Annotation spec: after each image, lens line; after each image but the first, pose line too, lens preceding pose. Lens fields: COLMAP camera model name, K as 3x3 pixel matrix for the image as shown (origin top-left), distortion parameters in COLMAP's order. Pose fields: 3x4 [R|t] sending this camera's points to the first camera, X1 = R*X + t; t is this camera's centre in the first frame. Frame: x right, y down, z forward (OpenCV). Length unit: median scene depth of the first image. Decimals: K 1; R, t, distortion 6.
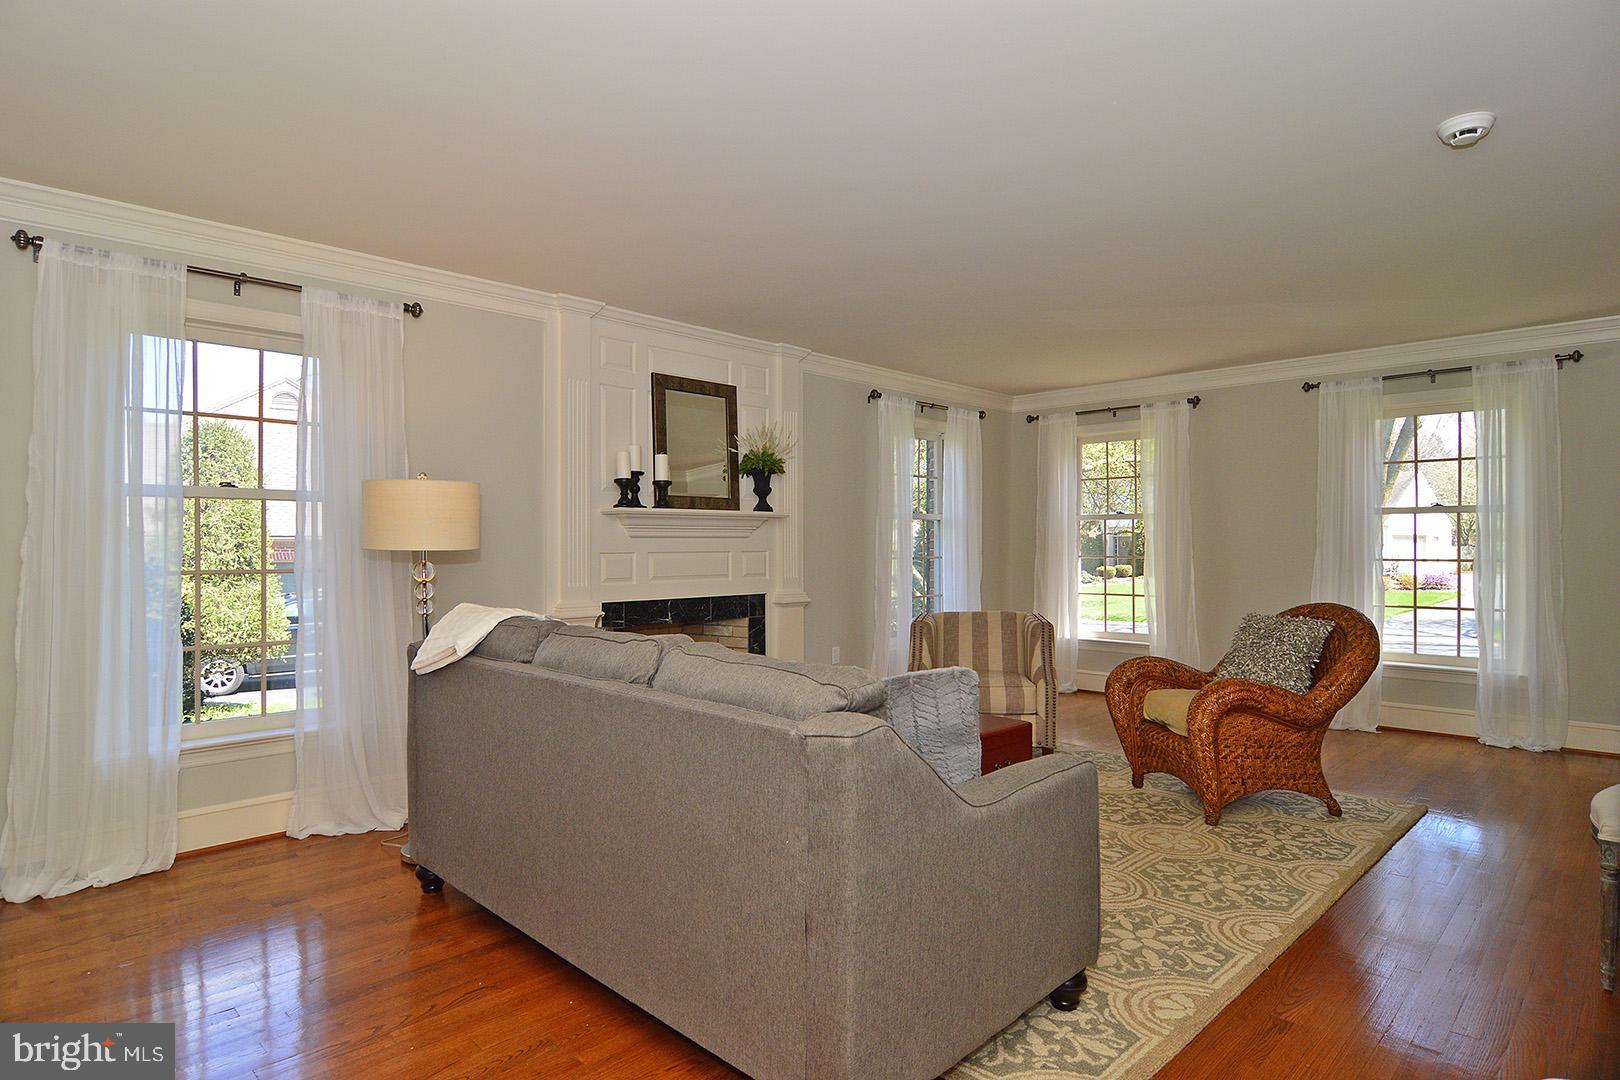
lens RADIAL K [[895.9, 0, 806.6], [0, 895.9, 543.8], [0, 0, 1]] dist [-0.001077, -0.002311]
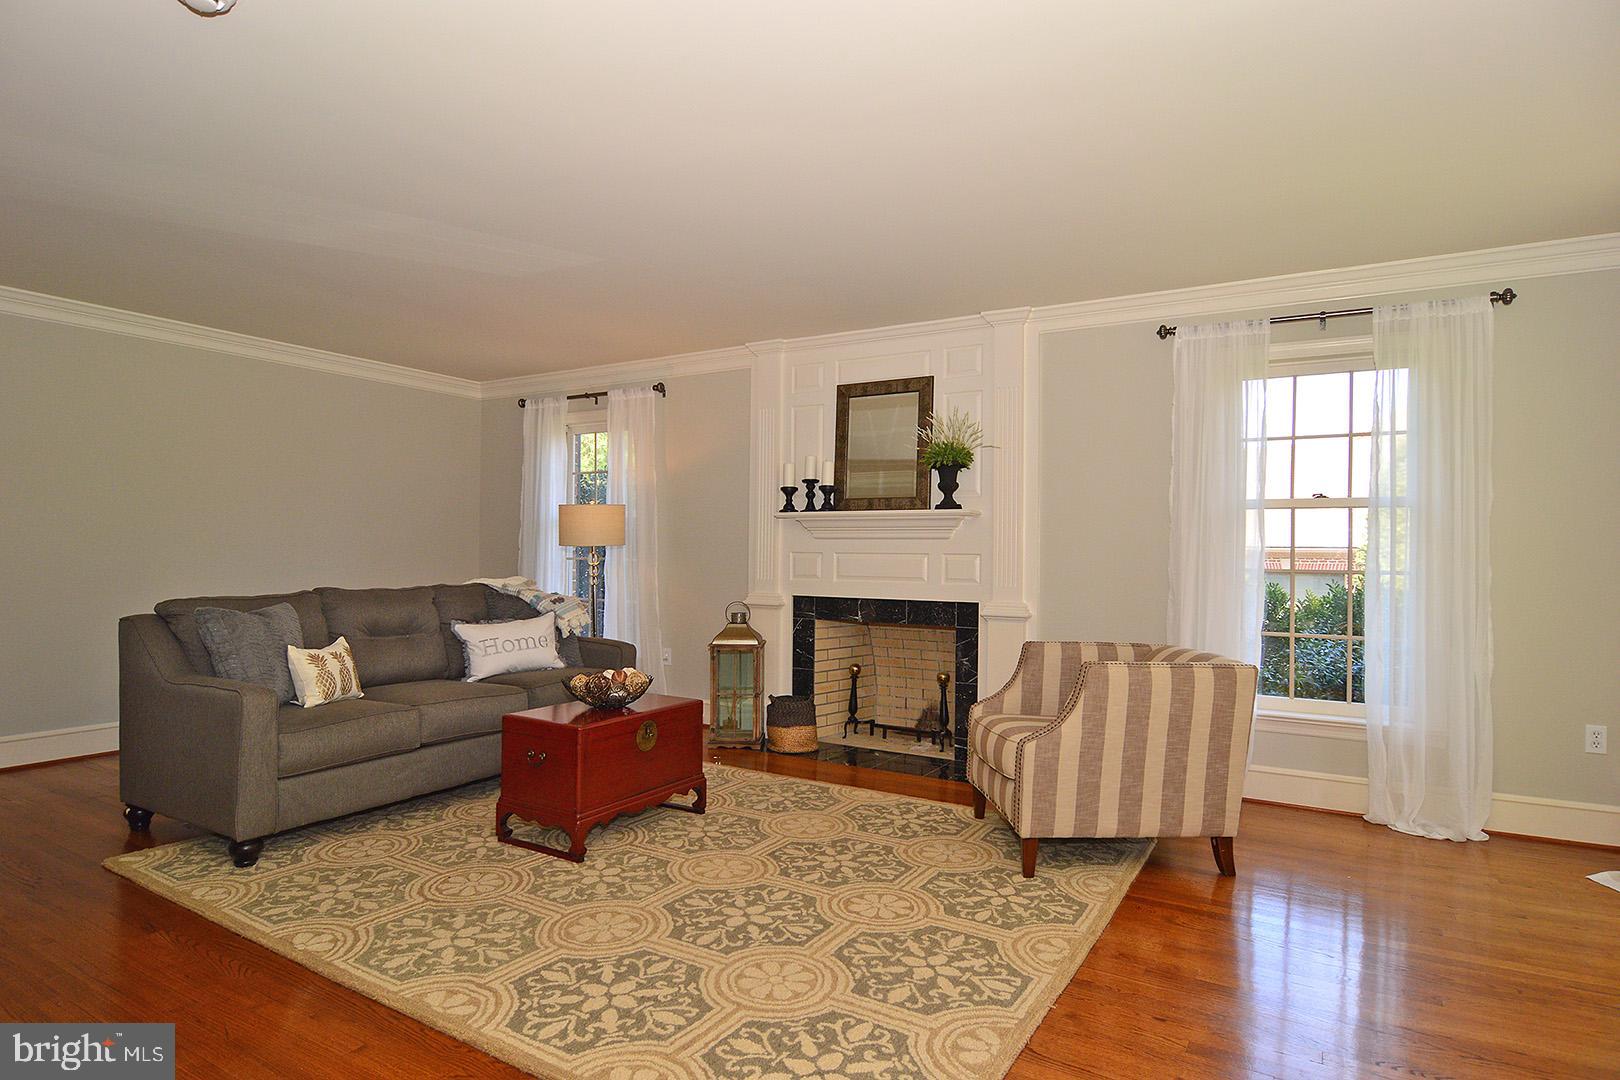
lens RADIAL K [[883.5, 0, 810.0], [0, 883.5, 540.0], [0, 0, 1]] dist [-0.034687, -0.000097]
pose [[0.236259, -0.014728, -0.971579, 0.834714], [-0.016428, 0.999682, -0.019149, 0.015359], [0.971551, 0.020485, 0.235942, 0.709255]]
